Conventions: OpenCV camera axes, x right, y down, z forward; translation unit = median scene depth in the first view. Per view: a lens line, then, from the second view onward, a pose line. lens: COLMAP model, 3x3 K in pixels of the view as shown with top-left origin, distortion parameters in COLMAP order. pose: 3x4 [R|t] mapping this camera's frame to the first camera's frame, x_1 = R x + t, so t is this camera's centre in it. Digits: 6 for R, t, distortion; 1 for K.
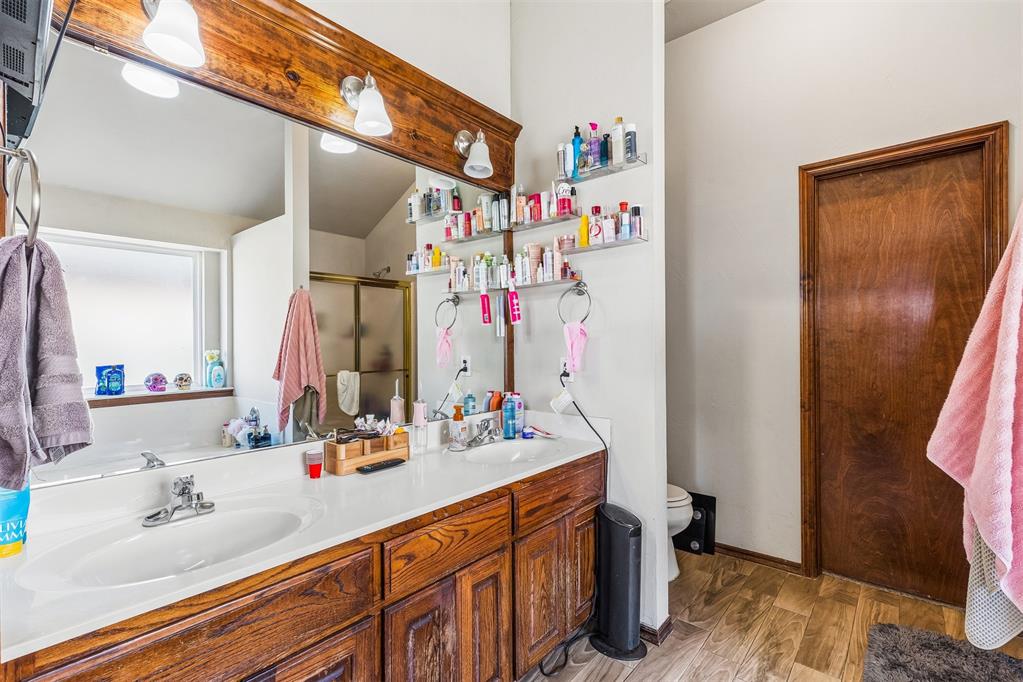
lens RADIAL K [[469.0, 0, 515.5], [0, 469.0, 345.1], [0, 0, 1]] dist [-0.003396, 0.000604]
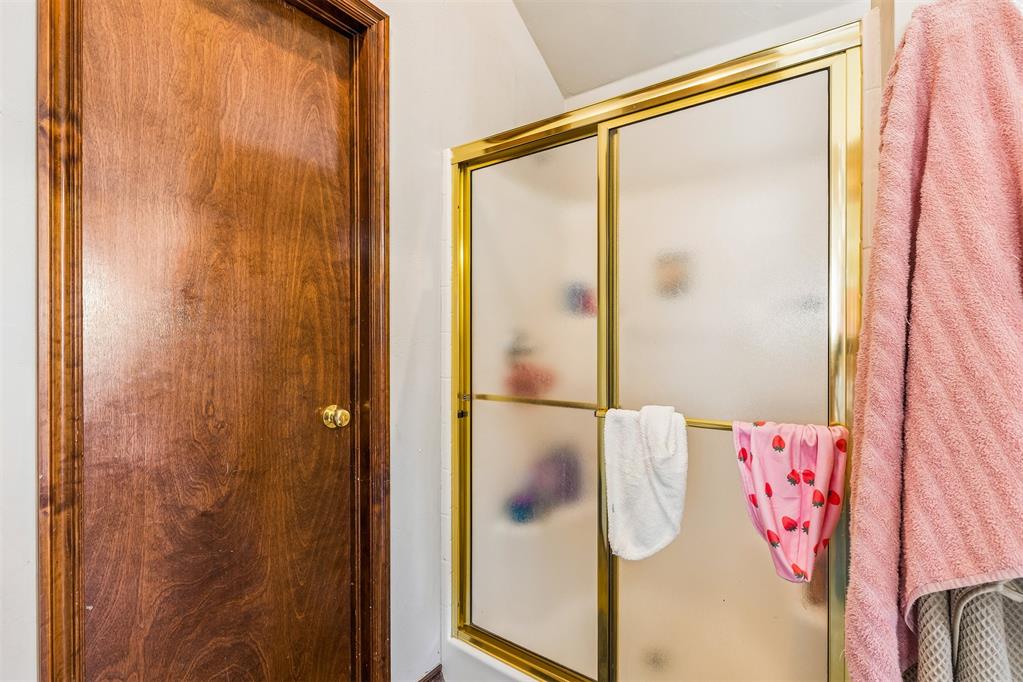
lens RADIAL K [[469.0, 0, 515.7], [0, 469.0, 341.9], [0, 0, 1]] dist [-0.003396, 0.000604]
pose [[-0.090420, 0.004052, 0.995895, 0.269744], [0.001763, 0.999991, -0.003909, 0.021960], [-0.995902, 0.001402, -0.090427, 0.747808]]
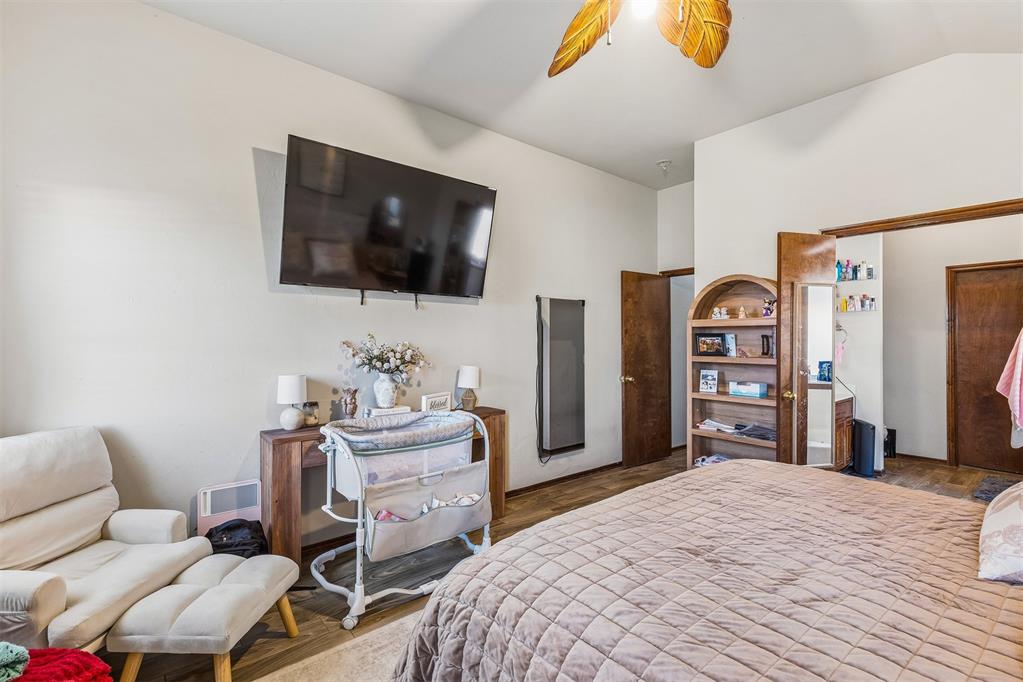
lens RADIAL K [[469.0, 0, 509.8], [0, 469.0, 336.6], [0, 0, 1]] dist [-0.003396, 0.000604]
pose [[0.983395, 0.005703, -0.181386, -0.964247], [-0.007133, 0.999948, -0.007233, -0.046421], [0.181335, 0.008406, 0.983385, -1.456620]]
